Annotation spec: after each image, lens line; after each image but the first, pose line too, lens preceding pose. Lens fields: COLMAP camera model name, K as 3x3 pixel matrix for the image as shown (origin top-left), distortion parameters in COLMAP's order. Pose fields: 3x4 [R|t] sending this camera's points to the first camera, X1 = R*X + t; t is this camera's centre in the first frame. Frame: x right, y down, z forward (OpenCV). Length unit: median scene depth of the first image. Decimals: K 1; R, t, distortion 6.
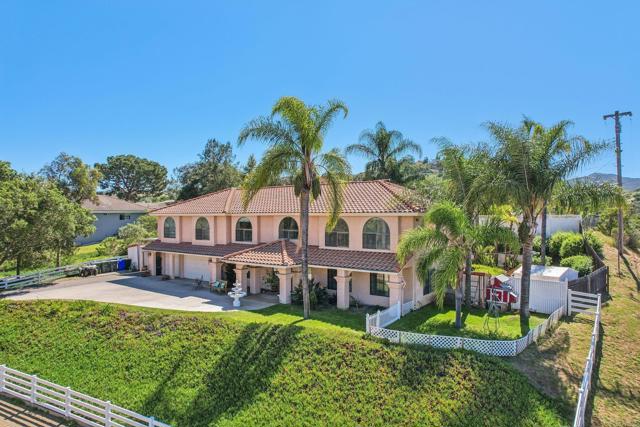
lens RADIAL K [[409.7, 0, 316.2], [0, 409.7, 214.9], [0, 0, 1]] dist [-0.063521, 0.056655]
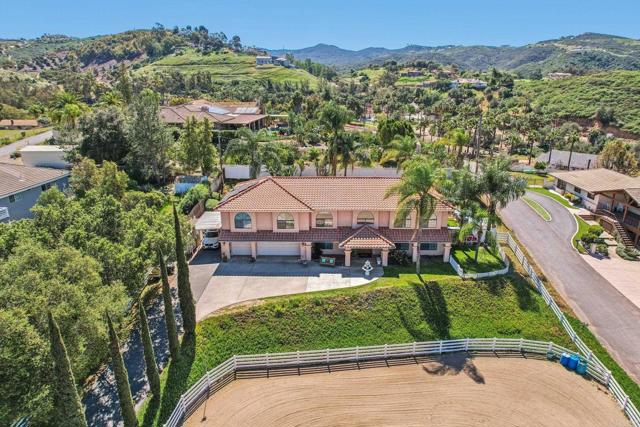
lens RADIAL K [[409.7, 0, 323.0], [0, 409.7, 216.4], [0, 0, 1]] dist [-0.063521, 0.056655]
pose [[0.818881, -0.181859, 0.544391, -1.177784], [0.006818, 0.951491, 0.307600, -0.509169], [-0.573923, -0.248176, 0.780398, -0.156541]]
